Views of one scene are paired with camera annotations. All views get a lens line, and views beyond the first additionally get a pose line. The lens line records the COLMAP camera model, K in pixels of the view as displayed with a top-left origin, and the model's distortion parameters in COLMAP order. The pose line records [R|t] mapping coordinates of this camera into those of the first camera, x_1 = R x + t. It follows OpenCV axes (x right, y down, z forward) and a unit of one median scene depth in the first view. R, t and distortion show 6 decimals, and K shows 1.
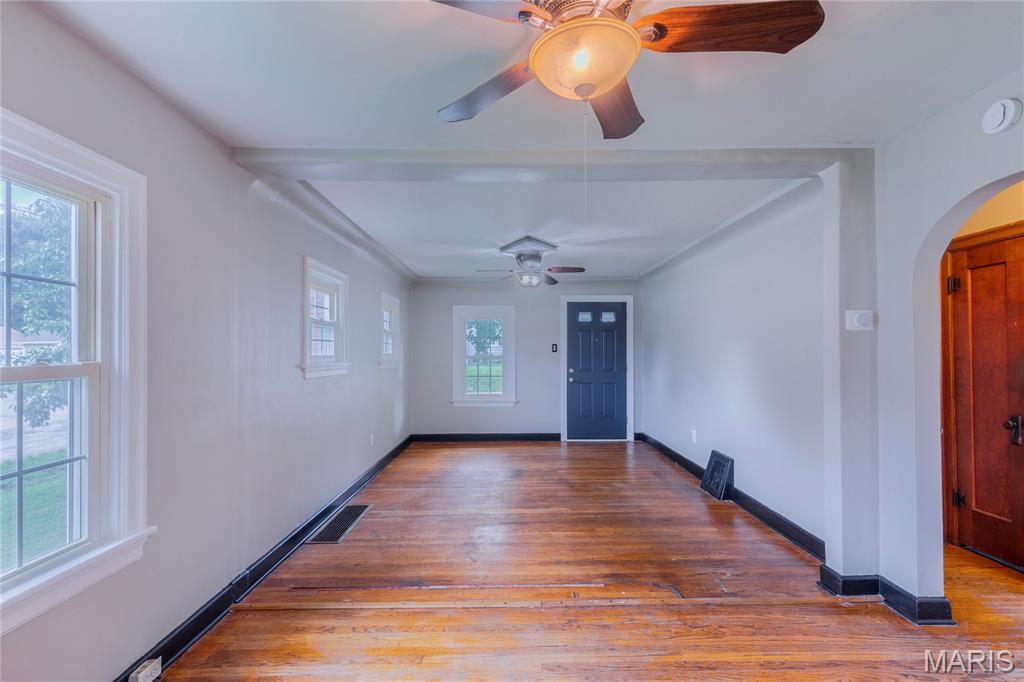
lens RADIAL K [[453.2, 0, 517.7], [0, 453.2, 350.6], [0, 0, 1]] dist [-0.004562, -0.001265]
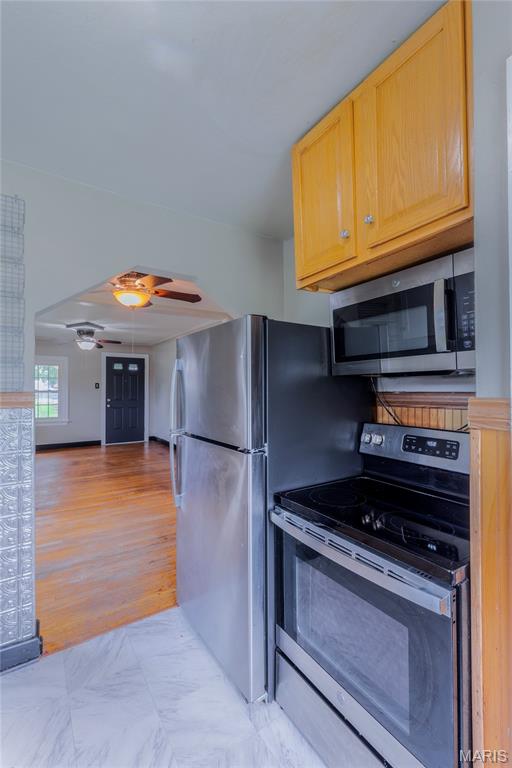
lens RADIAL K [[339.9, 0, 258.7], [0, 339.9, 385.4], [0, 0, 1]] dist [-0.004562, -0.001265]
pose [[0.846029, 0.007213, 0.533089, -0.078196], [-0.004759, 0.999971, -0.005977, -0.002787], [-0.533116, 0.002520, 0.846038, -0.313071]]
